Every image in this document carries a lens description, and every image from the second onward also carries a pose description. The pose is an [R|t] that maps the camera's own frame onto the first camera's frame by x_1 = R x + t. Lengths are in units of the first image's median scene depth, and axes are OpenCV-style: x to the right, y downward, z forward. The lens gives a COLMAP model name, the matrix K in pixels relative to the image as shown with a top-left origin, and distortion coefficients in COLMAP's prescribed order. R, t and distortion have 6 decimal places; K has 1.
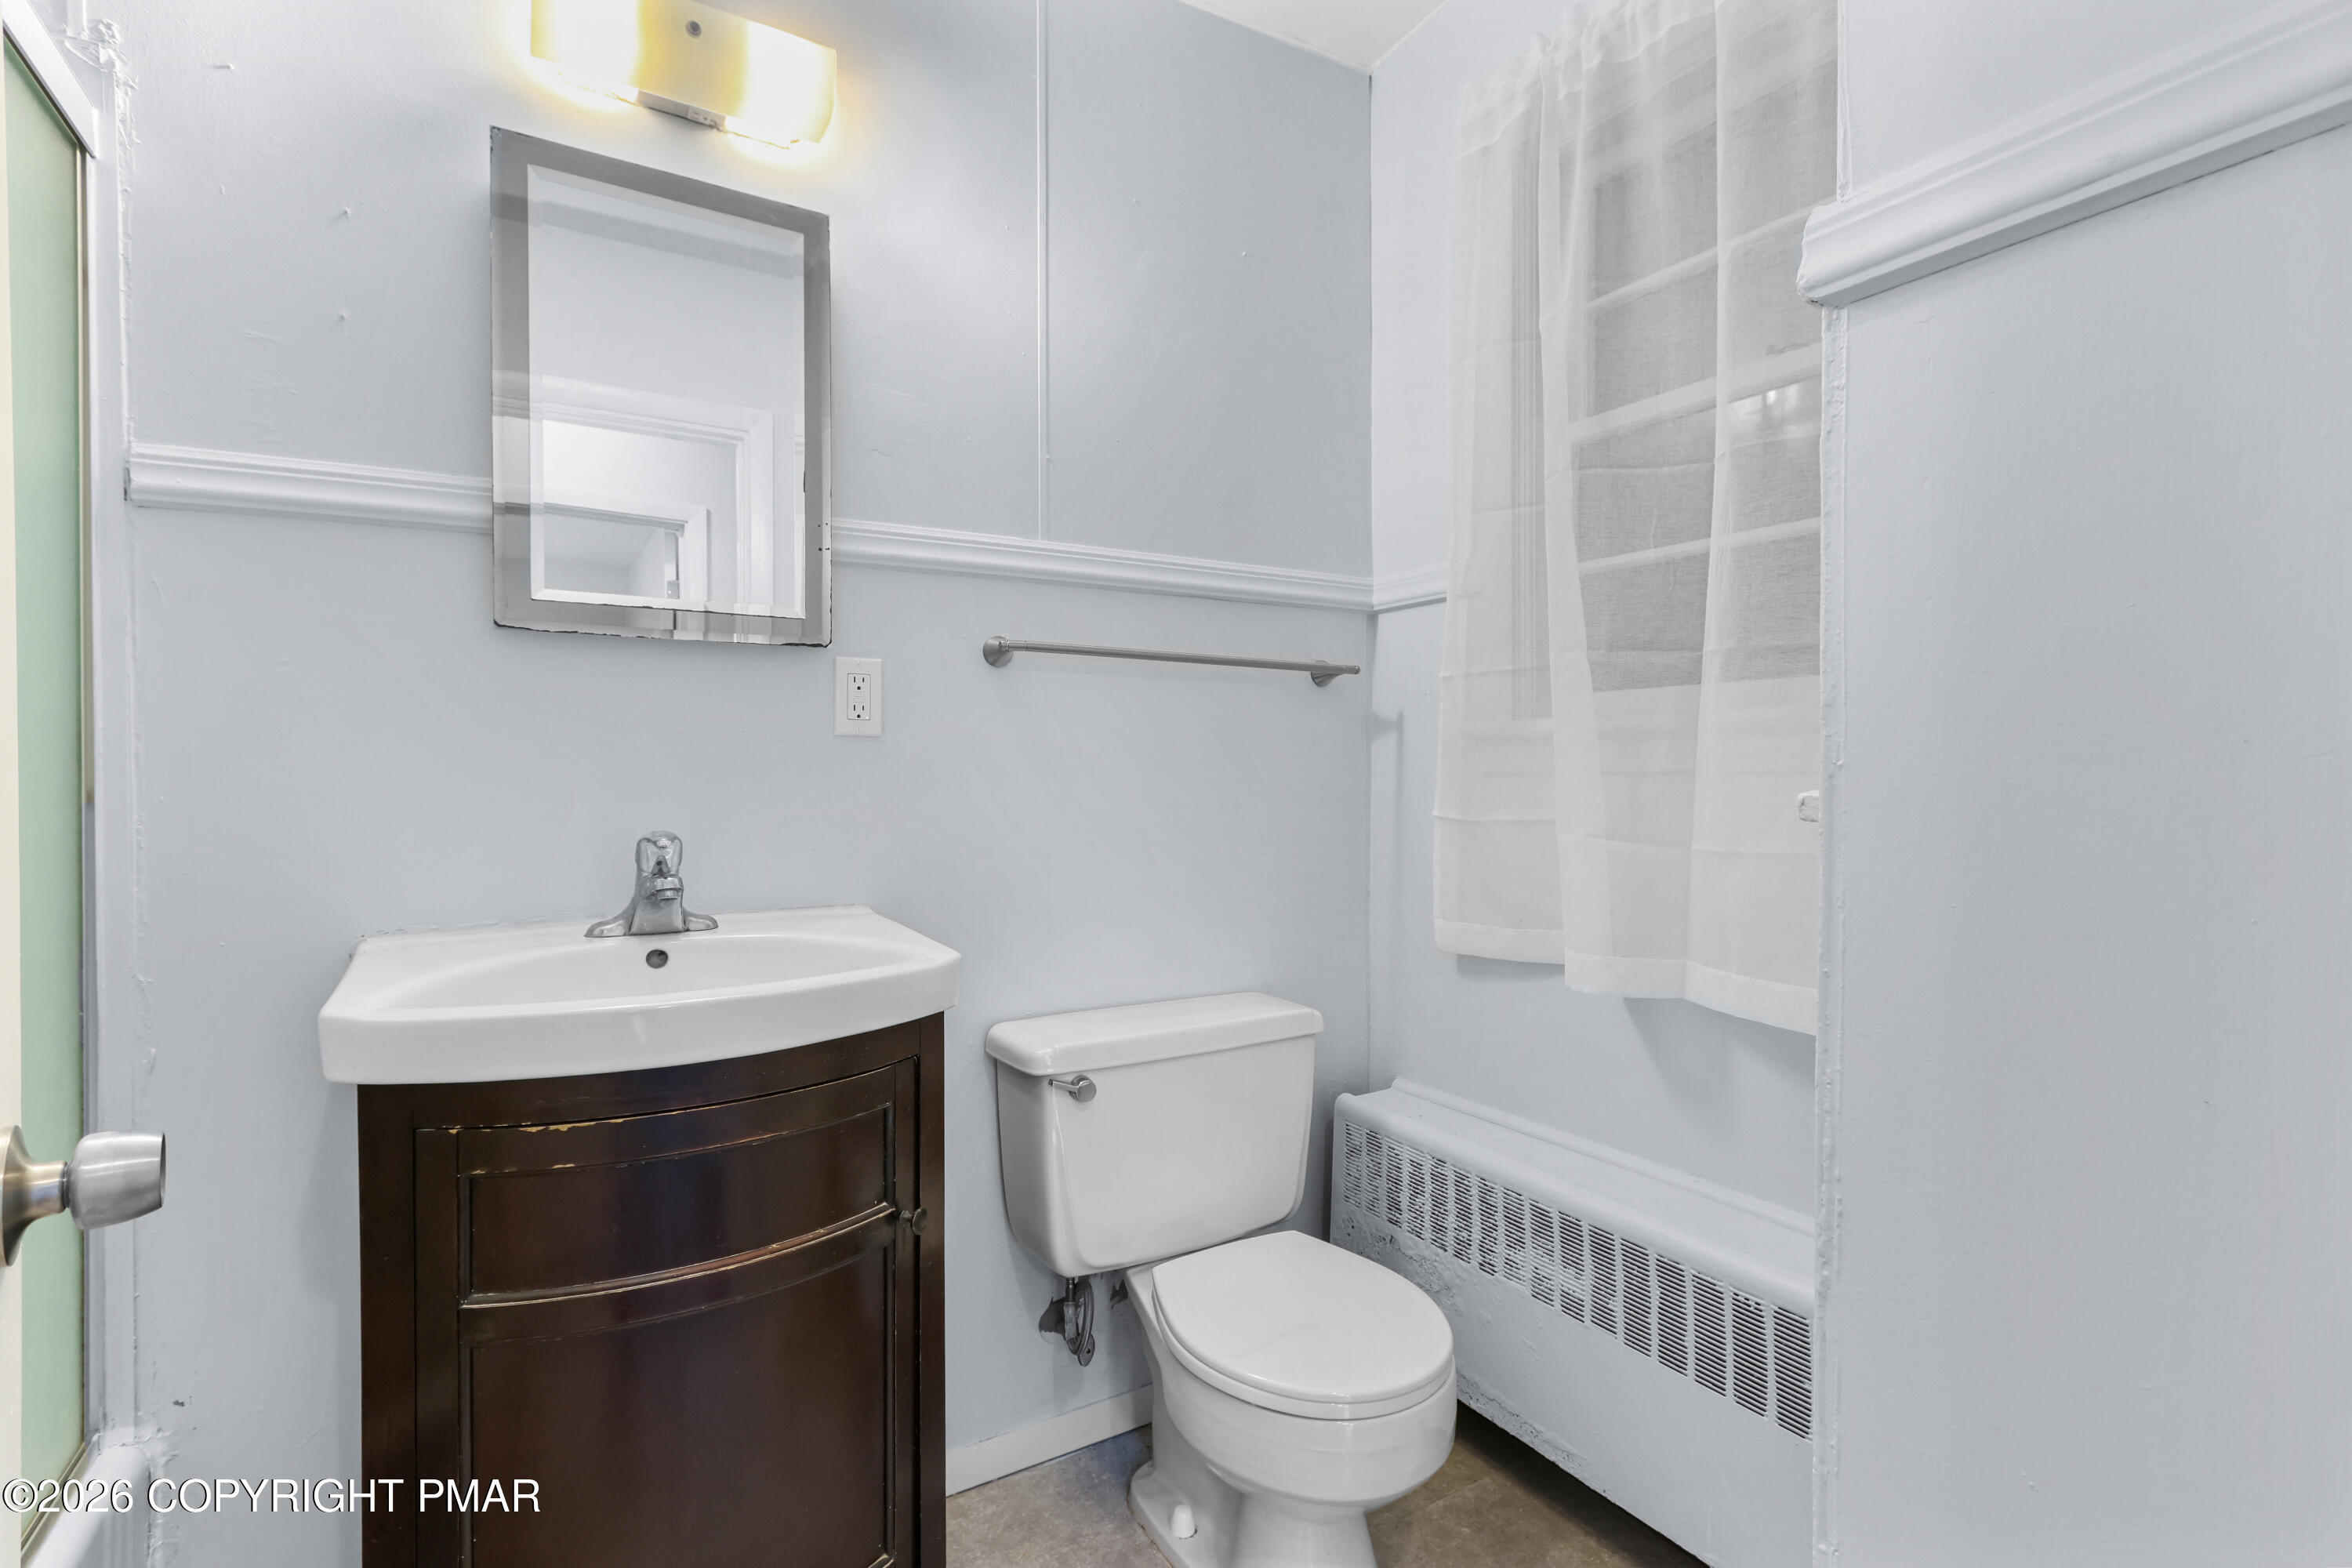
lens RADIAL K [[1089.5, 0, 1174.8], [0, 1089.5, 775.6], [0, 0, 1]] dist [-0.000300, 0.003599]
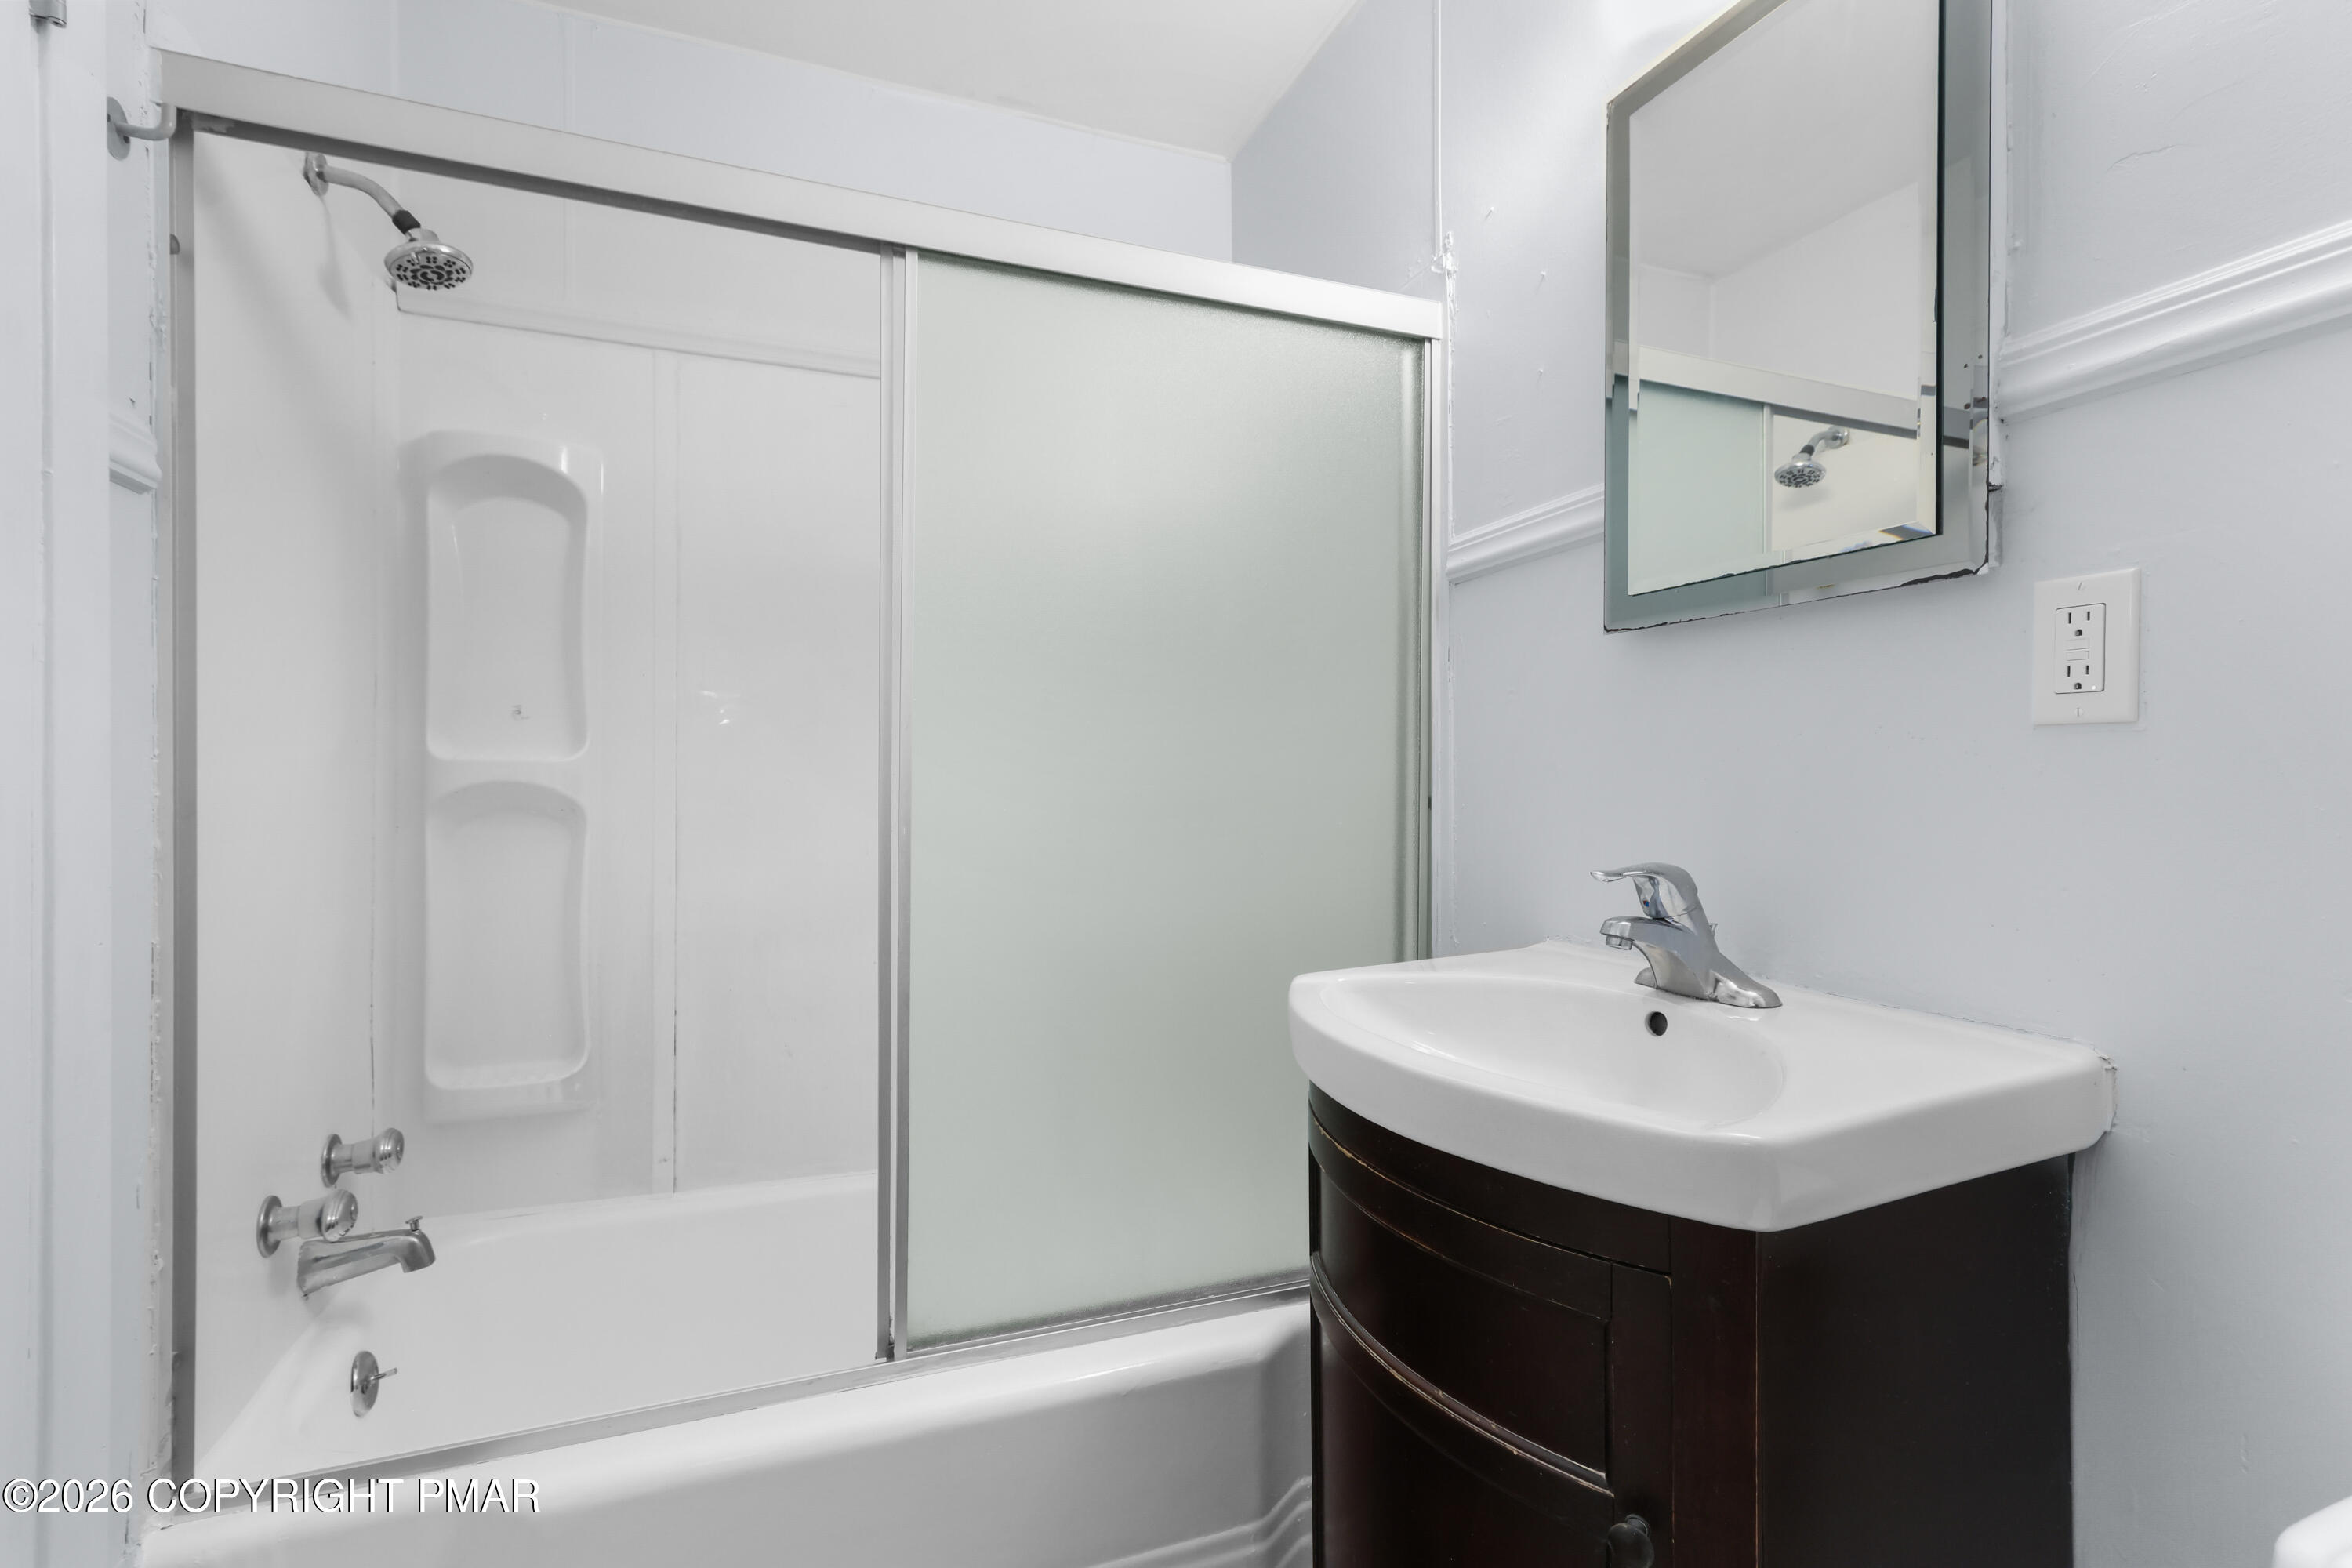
lens RADIAL K [[1089.5, 0, 1175.4], [0, 1089.5, 780.7], [0, 0, 1]] dist [-0.000300, 0.003599]
pose [[-0.162354, 0.001310, -0.986732, 0.359529], [-0.007349, 0.999970, 0.002536, -0.007290], [0.986705, 0.007664, -0.162340, 0.762845]]
